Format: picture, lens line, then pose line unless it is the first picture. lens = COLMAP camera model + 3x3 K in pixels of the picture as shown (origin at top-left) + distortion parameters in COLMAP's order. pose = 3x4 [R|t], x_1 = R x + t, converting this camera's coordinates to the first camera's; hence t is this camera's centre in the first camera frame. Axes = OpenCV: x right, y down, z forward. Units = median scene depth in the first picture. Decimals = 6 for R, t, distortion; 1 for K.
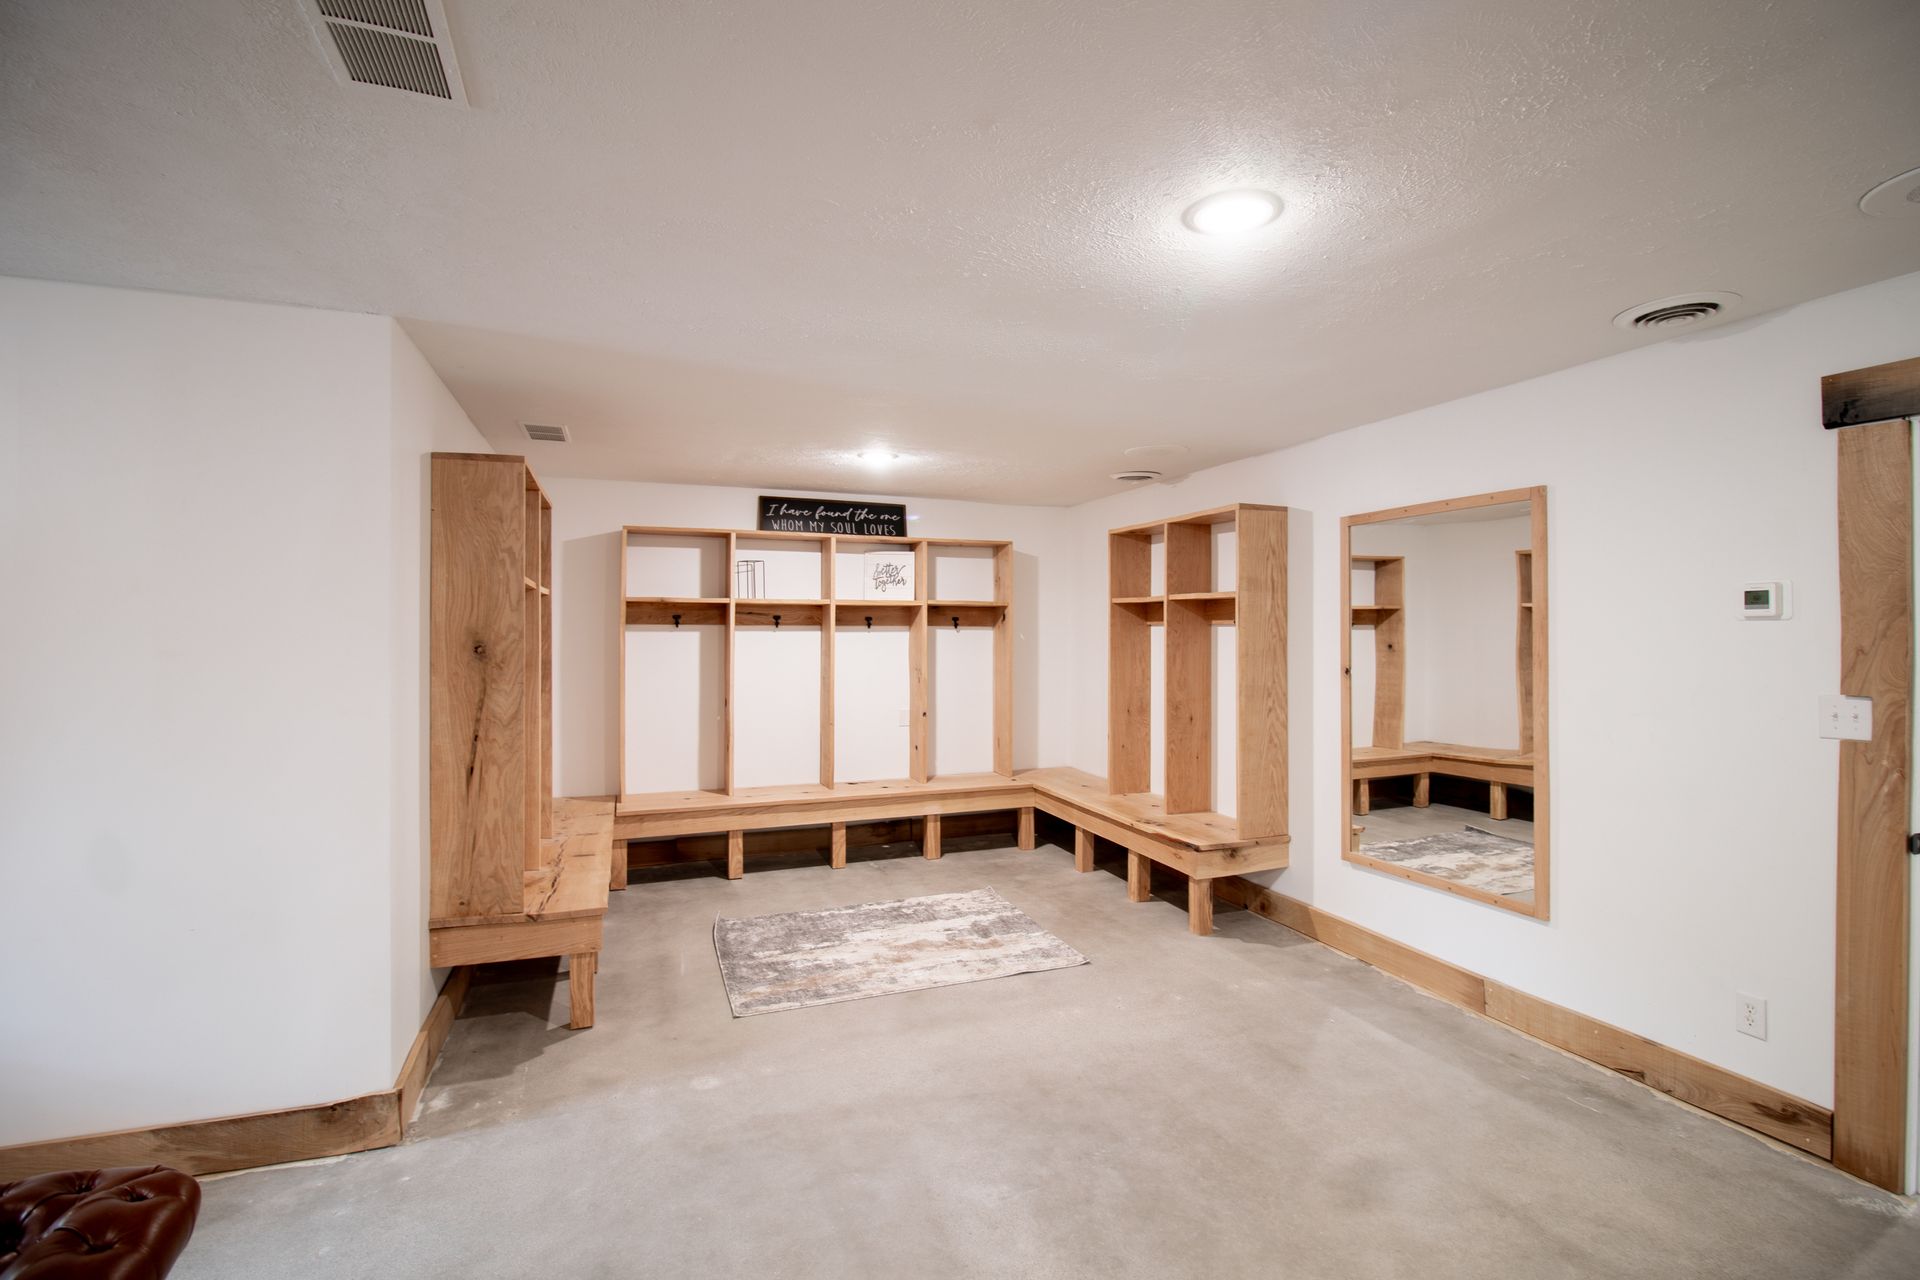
lens RADIAL K [[893.3, 0, 973.7], [0, 893.3, 621.8], [0, 0, 1]] dist [0.002077, -0.013487]
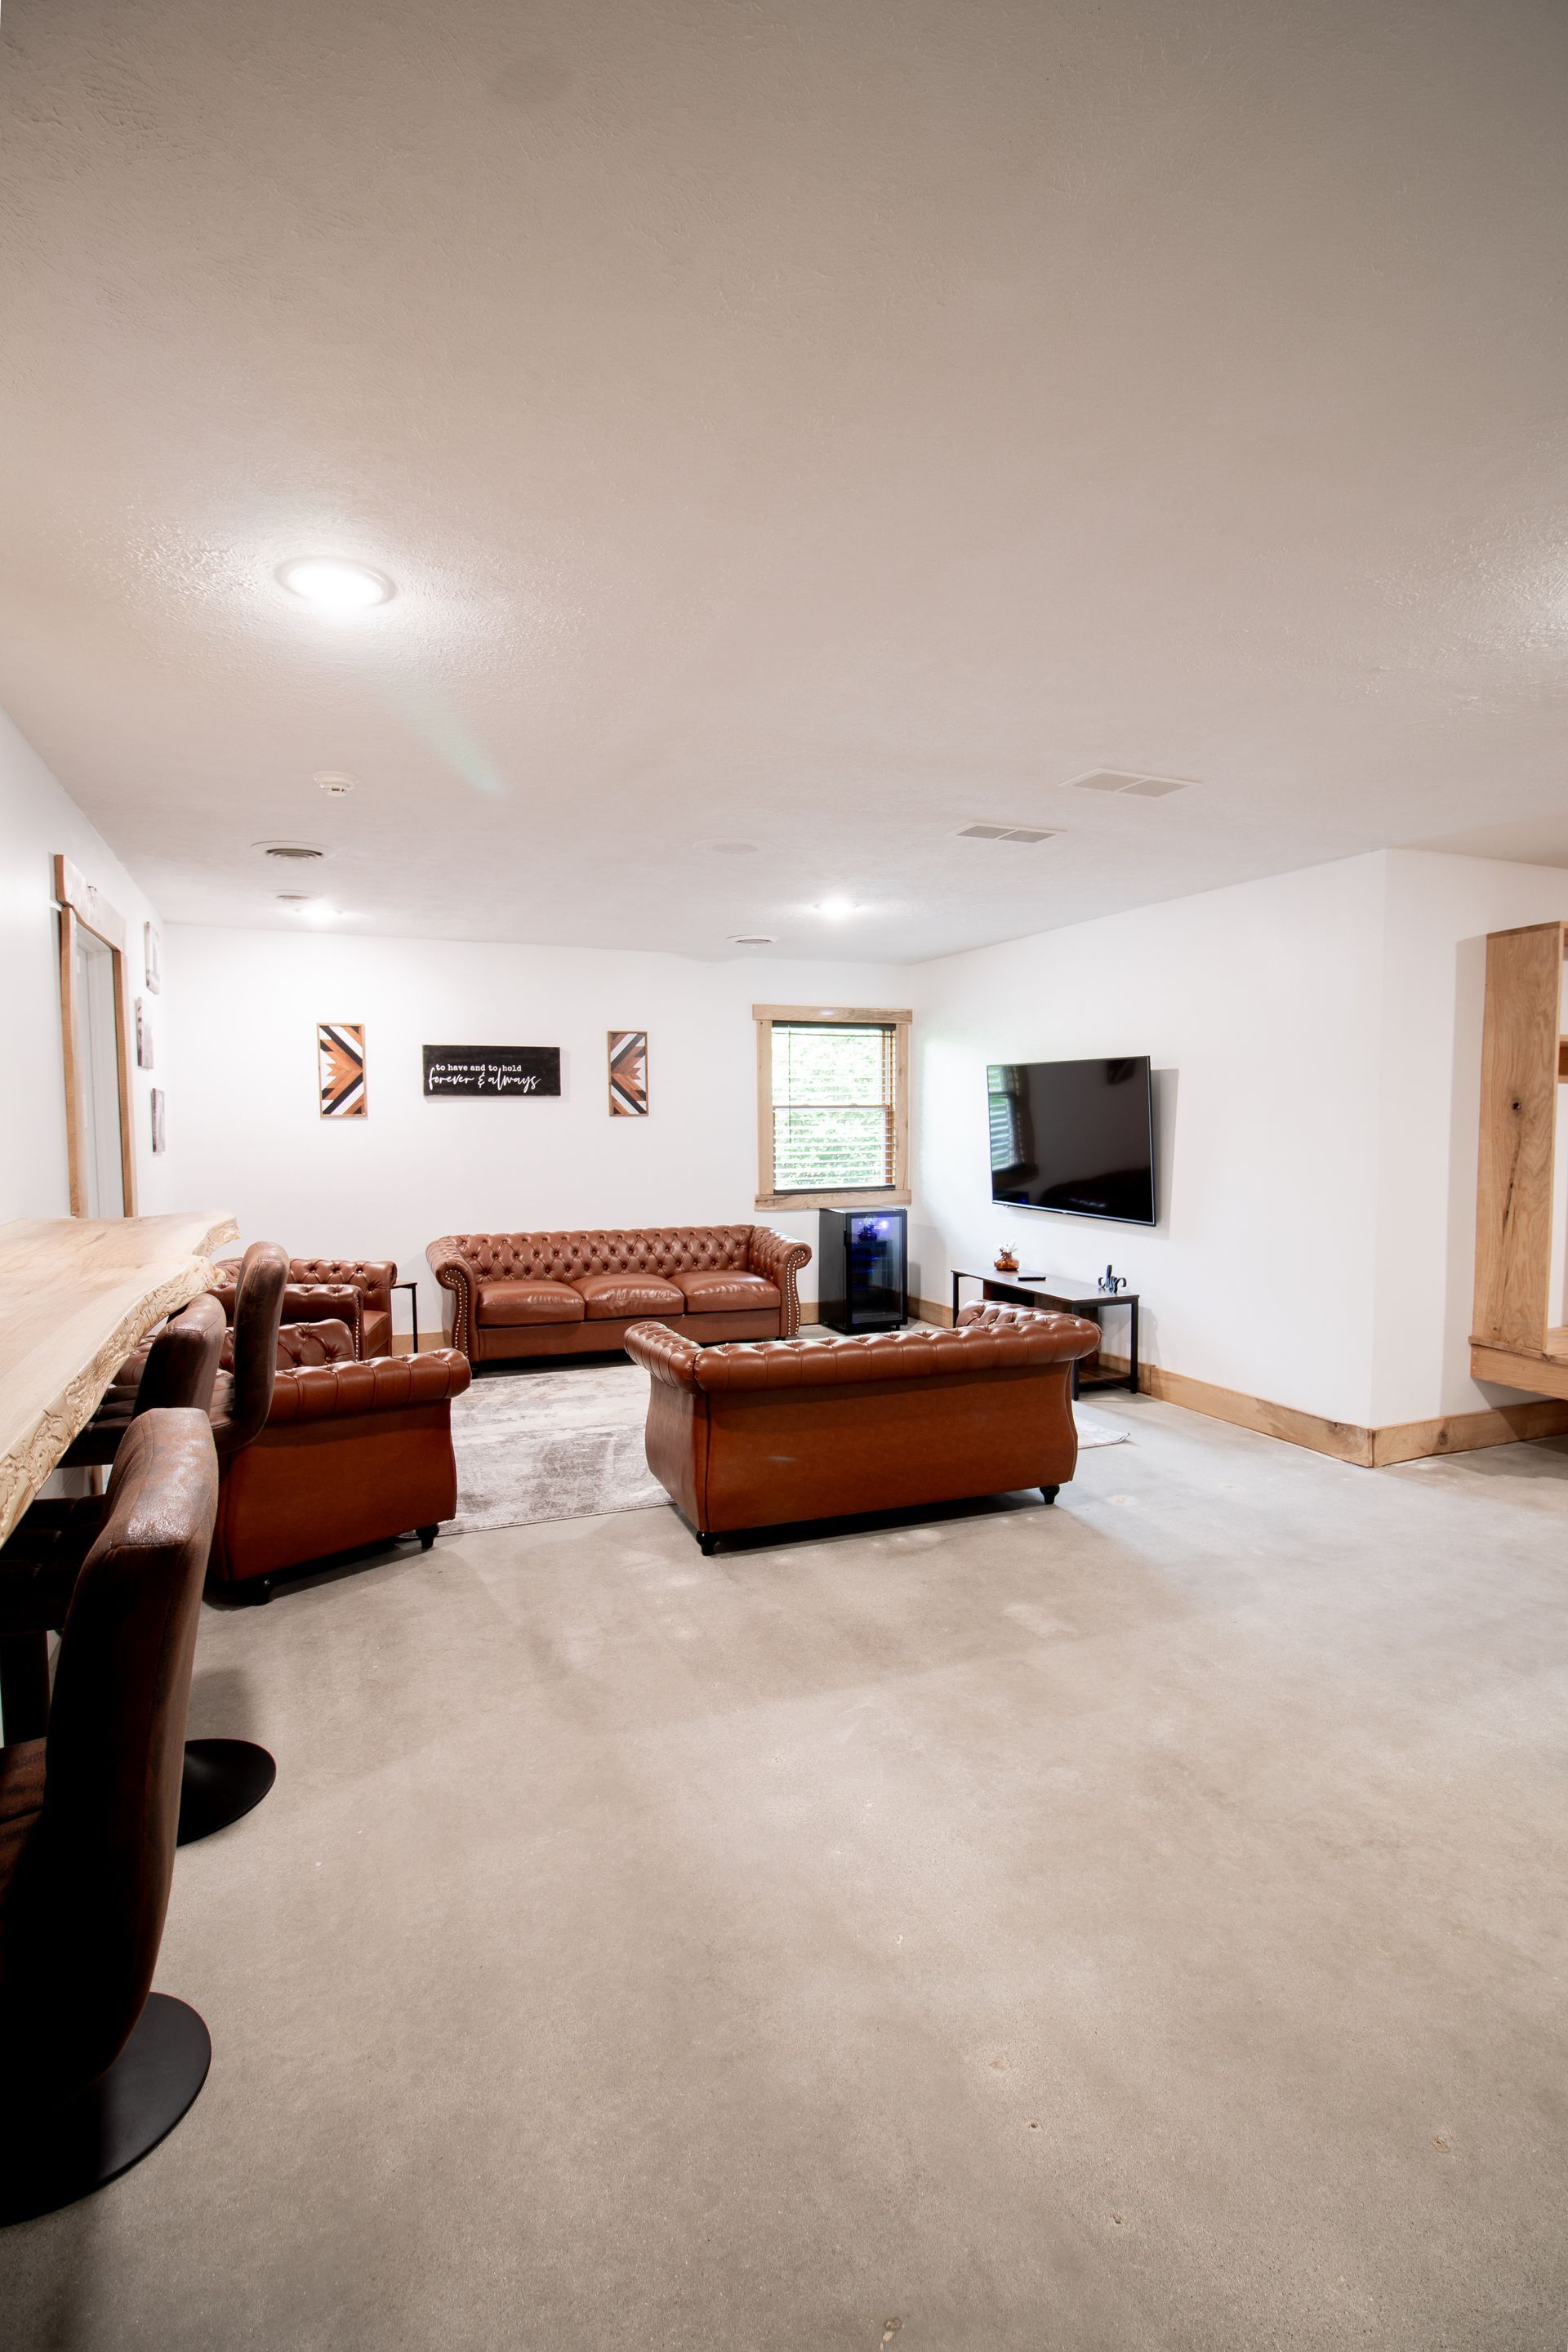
lens RADIAL K [[1139.6, 0, 802.0], [0, 1139.6, 1193.1], [0, 0, 1]] dist [0.000631, -0.007600]
pose [[0.034090, 0.066385, -0.997212, 0.620116], [0.012639, 0.997683, 0.066848, 0.024550], [0.999339, -0.014882, 0.033172, 0.048670]]
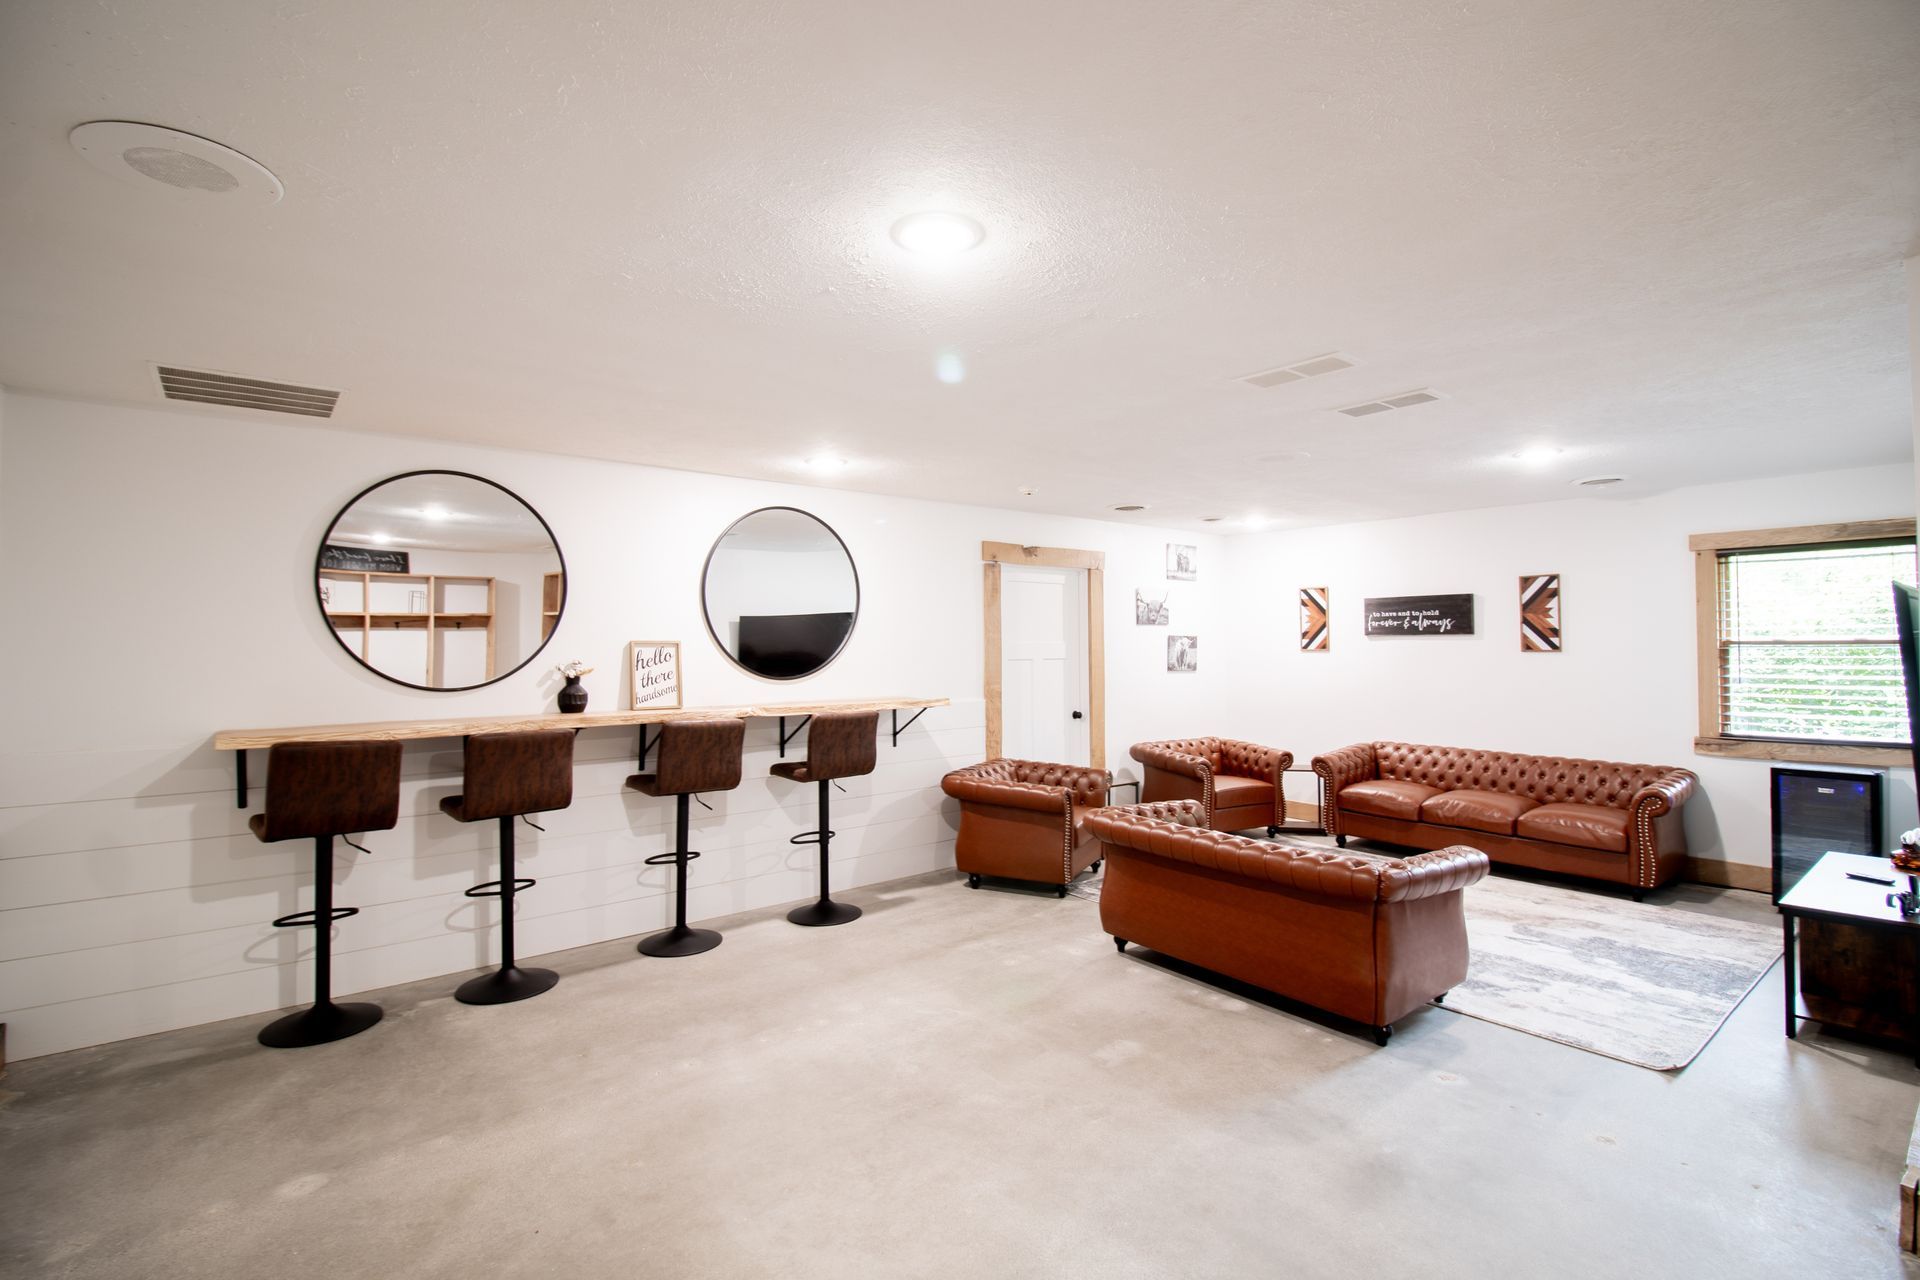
lens RADIAL K [[893.3, 0, 973.0], [0, 893.3, 626.9], [0, 0, 1]] dist [0.002077, -0.013487]
pose [[-0.948975, 0.000331, -0.315350, 0.263499], [0.008842, 0.999634, -0.025559, 0.009308], [0.315226, -0.027043, -0.948631, 0.908692]]
